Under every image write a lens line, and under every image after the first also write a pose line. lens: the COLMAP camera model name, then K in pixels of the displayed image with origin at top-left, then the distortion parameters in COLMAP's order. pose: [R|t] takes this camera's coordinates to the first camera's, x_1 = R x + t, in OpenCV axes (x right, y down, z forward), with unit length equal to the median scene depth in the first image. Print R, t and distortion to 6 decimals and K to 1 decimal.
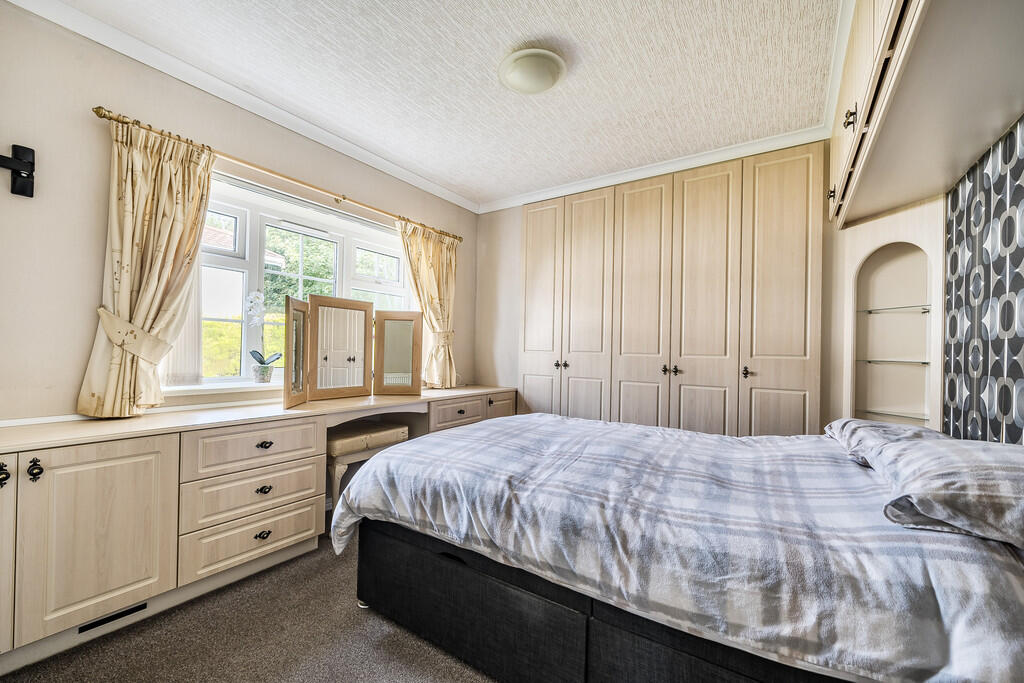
lens RADIAL K [[411.5, 0, 515.8], [0, 411.5, 347.7], [0, 0, 1]] dist [-0.000255, -0.000029]
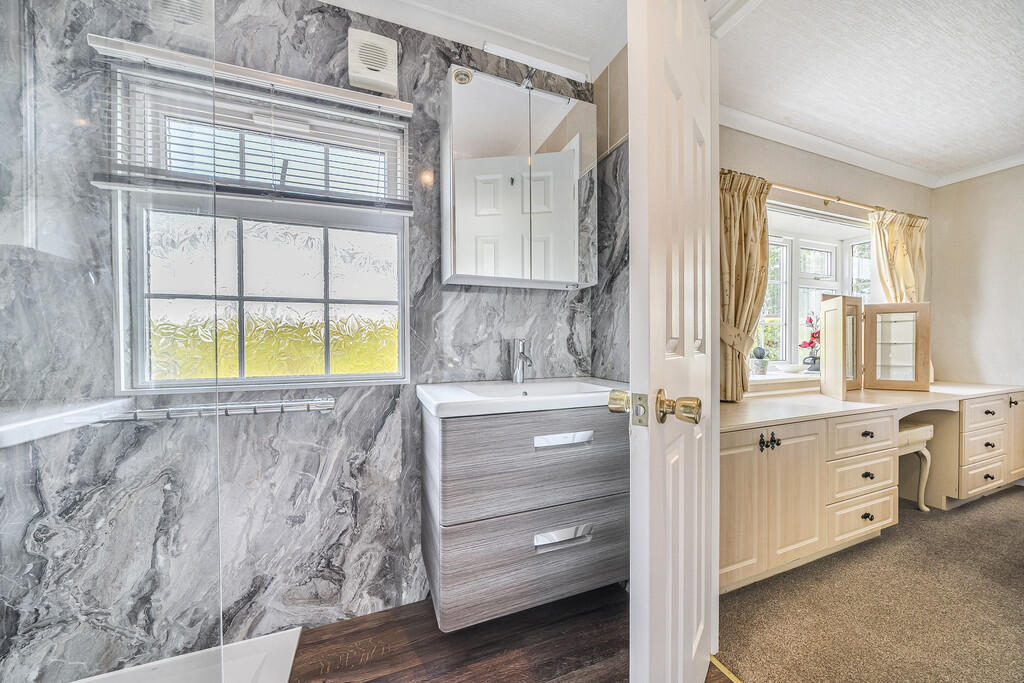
lens RADIAL K [[350.9, 0, 512.0], [0, 350.9, 341.5], [0, 0, 1]] dist [-0.001044, -0.000069]
pose [[0.820526, -0.024125, -0.571100, -0.681099], [0.026460, 0.999641, -0.004211, -0.024422], [0.570997, -0.011656, 0.820870, -0.240136]]
